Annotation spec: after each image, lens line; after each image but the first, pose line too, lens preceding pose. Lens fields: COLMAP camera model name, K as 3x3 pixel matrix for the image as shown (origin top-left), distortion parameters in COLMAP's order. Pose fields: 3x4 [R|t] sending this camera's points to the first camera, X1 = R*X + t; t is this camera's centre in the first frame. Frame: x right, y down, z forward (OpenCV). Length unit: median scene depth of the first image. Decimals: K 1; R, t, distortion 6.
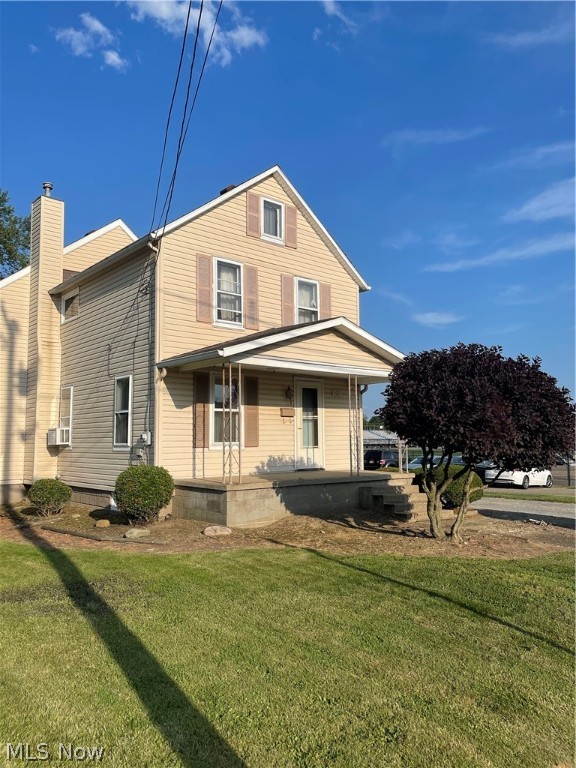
lens RADIAL K [[576.3, 0, 286.9], [0, 576.3, 379.6], [0, 0, 1]] dist [0.040985, -0.059123]
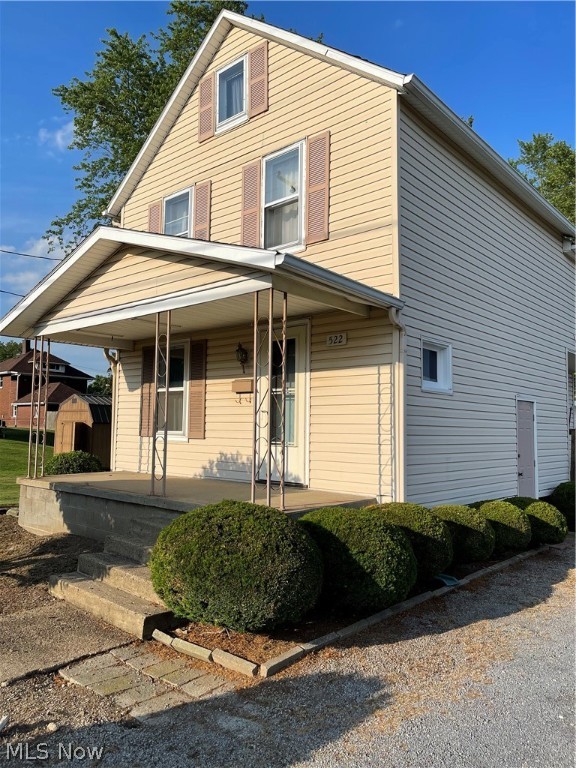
lens RADIAL K [[576.3, 0, 292.8], [0, 576.3, 389.5], [0, 0, 1]] dist [0.040985, -0.059123]
pose [[0.136714, -0.057122, -0.988962, 0.647288], [0.087666, 0.995117, -0.045359, 0.097281], [0.986724, -0.080498, 0.141054, 1.000348]]
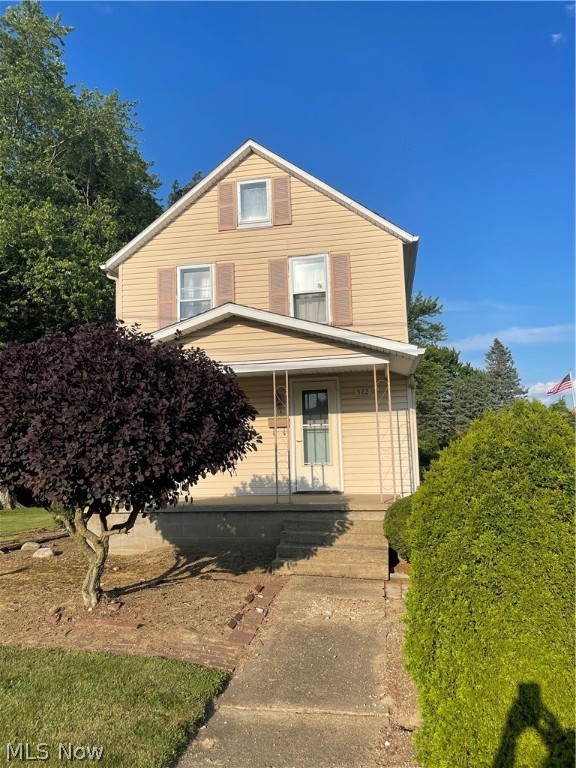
lens RADIAL K [[576.3, 0, 292.6], [0, 576.3, 381.3], [0, 0, 1]] dist [0.040985, -0.059123]
pose [[0.640322, -0.110359, -0.760137, 0.678549], [0.101839, 0.993086, -0.058392, 0.050147], [0.761325, -0.040022, 0.647133, 0.496720]]
